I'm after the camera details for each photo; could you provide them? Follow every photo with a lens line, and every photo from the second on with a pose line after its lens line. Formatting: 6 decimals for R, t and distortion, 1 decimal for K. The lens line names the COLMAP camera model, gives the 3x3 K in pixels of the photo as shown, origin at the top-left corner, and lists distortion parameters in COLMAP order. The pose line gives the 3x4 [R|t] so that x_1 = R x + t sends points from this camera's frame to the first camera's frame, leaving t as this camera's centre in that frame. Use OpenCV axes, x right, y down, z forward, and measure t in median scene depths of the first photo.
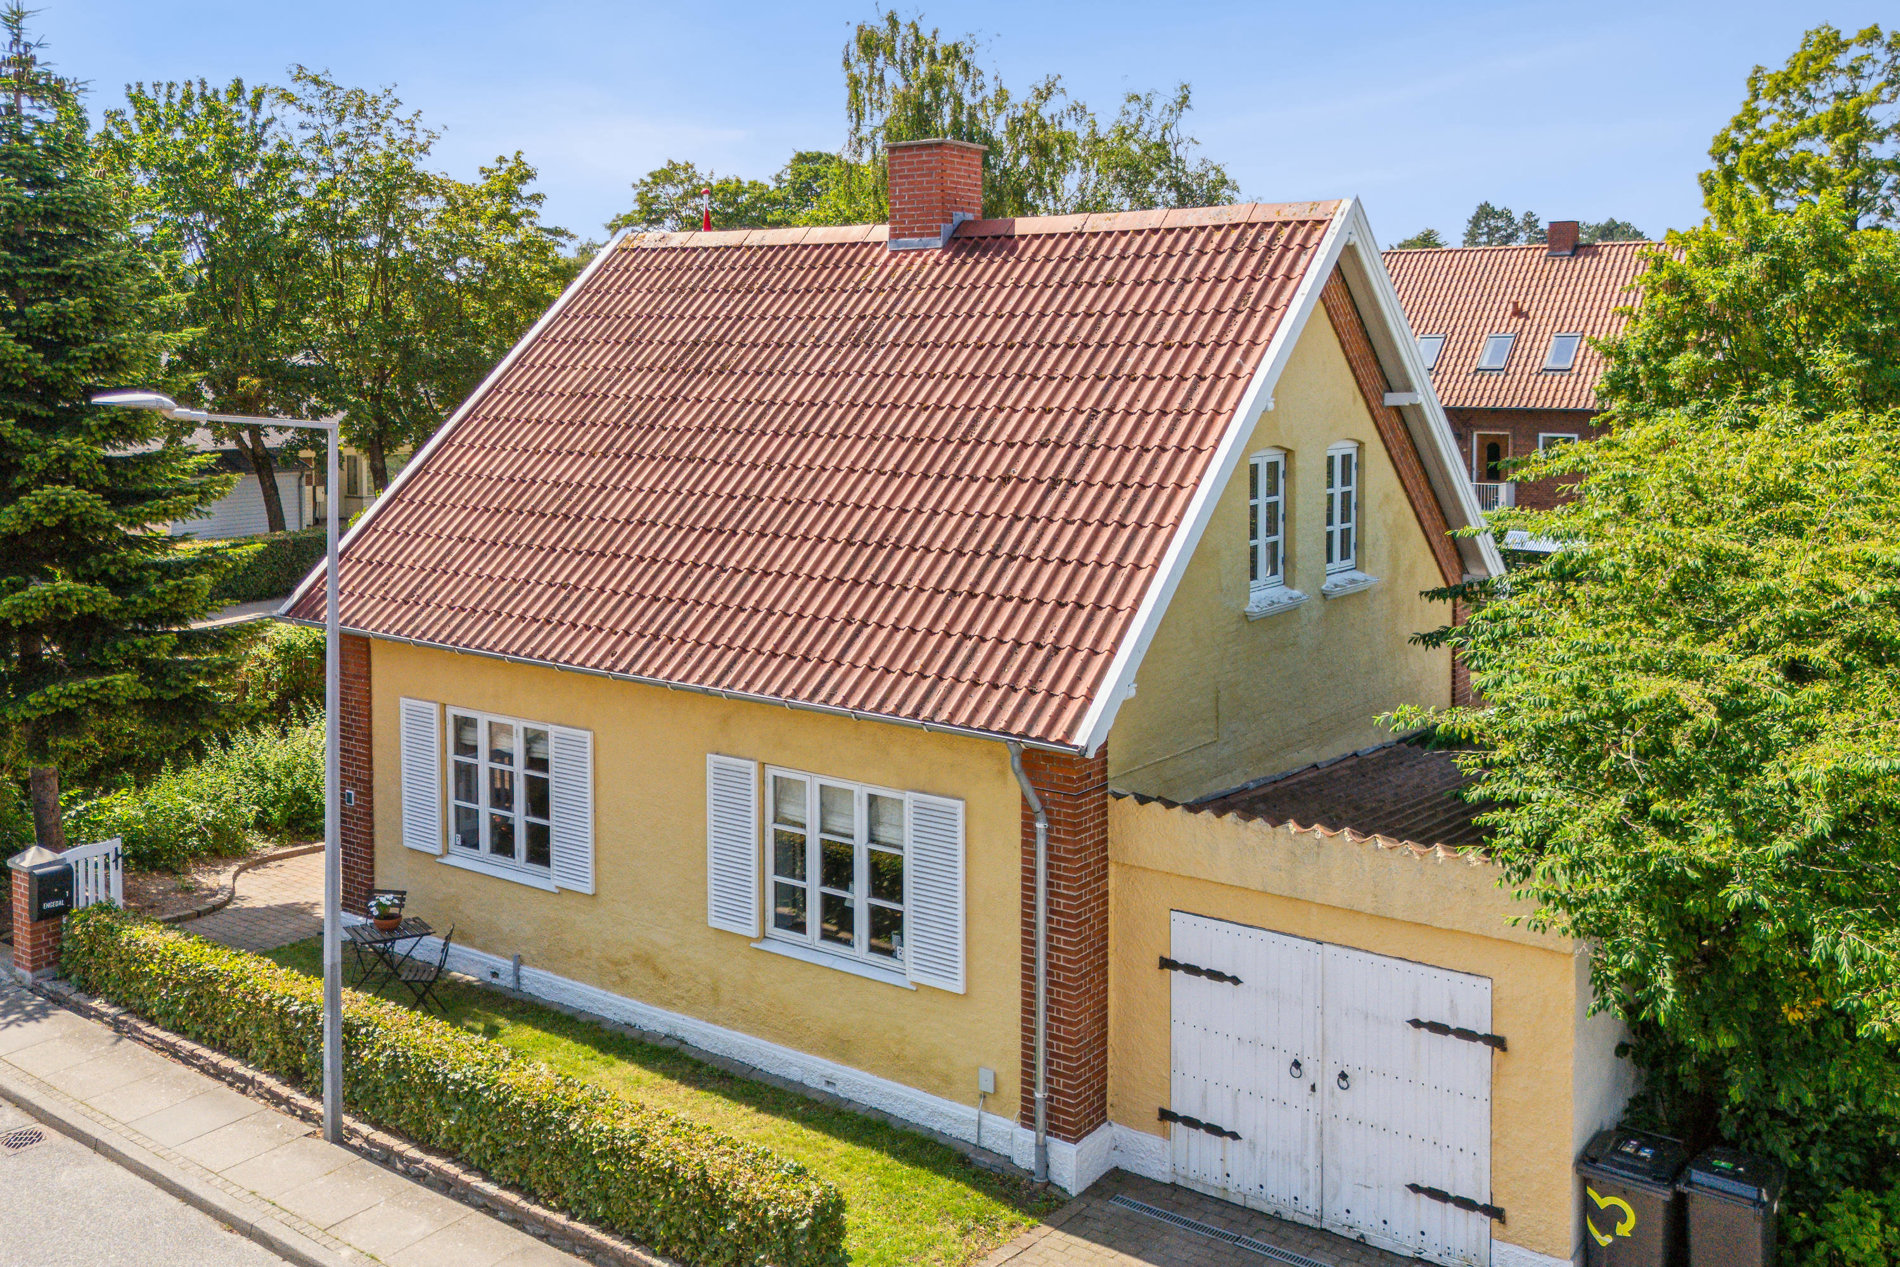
lens RADIAL K [[1753.4, 0, 951.0], [0, 1753.4, 465.0], [0, 0, 1]] dist [0.036570, -0.009808]
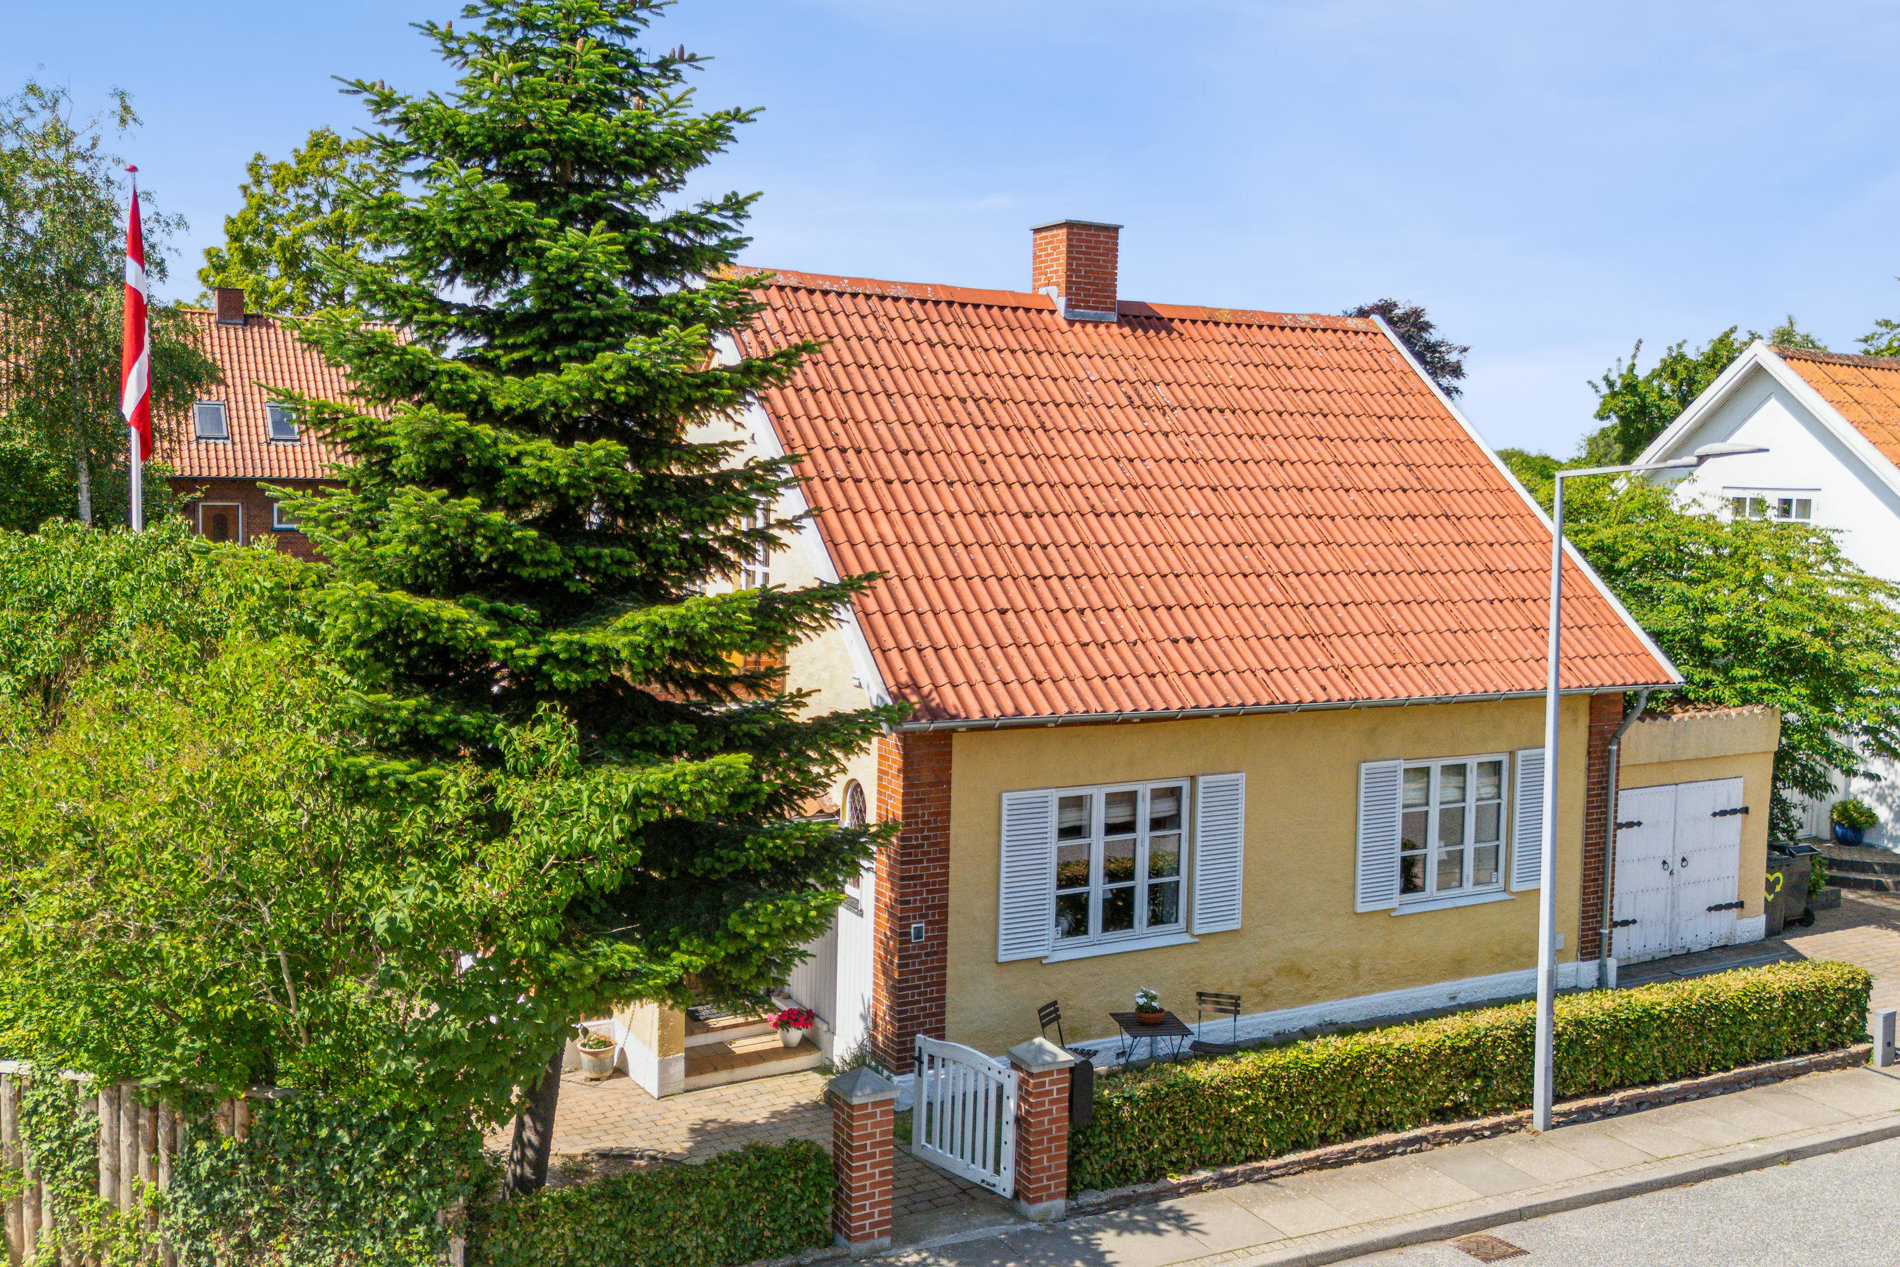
lens RADIAL K [[1730.3, 0, 957.1], [0, 1730.3, 582.0], [0, 0, 1]] dist [0.023806, 0.016805]
pose [[0.406343, -0.054410, 0.912099, -1.319863], [0.034111, 0.998433, 0.044363, -0.012864], [-0.913084, 0.013086, 0.407562, 0.807239]]
